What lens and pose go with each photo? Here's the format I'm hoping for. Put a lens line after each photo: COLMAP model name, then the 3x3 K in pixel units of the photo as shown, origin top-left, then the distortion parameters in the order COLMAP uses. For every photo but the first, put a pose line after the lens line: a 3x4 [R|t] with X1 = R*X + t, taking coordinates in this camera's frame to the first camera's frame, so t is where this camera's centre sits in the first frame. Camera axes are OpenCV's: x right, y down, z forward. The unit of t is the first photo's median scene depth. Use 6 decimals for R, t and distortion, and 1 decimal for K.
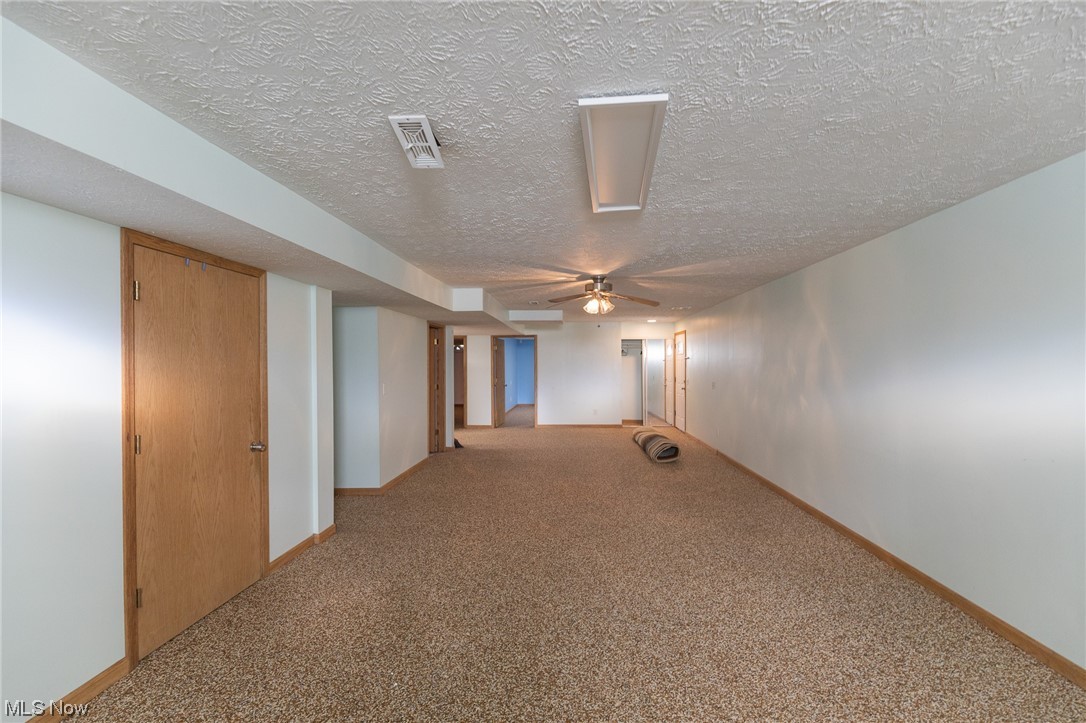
lens RADIAL K [[477.5, 0, 545.2], [0, 477.5, 369.7], [0, 0, 1]] dist [0.024705, -0.000186]
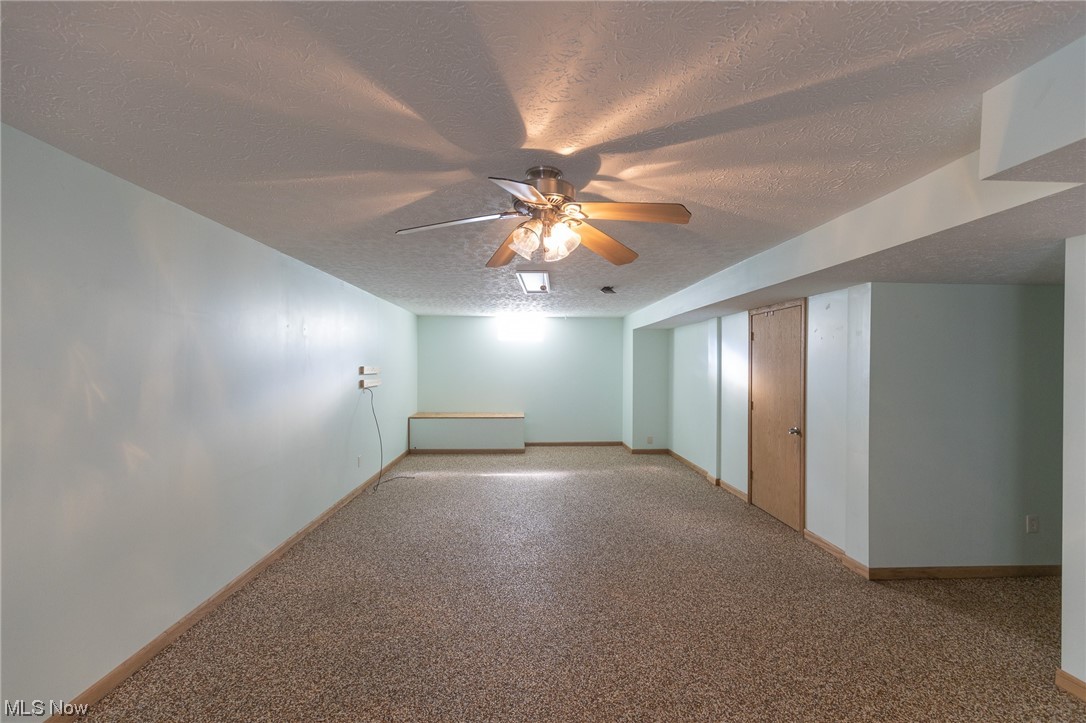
lens RADIAL K [[477.5, 0, 545.2], [0, 477.5, 369.7], [0, 0, 1]] dist [0.024705, -0.000186]
pose [[-0.993799, 0.002911, -0.111153, 0.226011], [0.000557, 0.999775, 0.021197, -0.039041], [0.111189, 0.021003, -0.993577, 2.018965]]
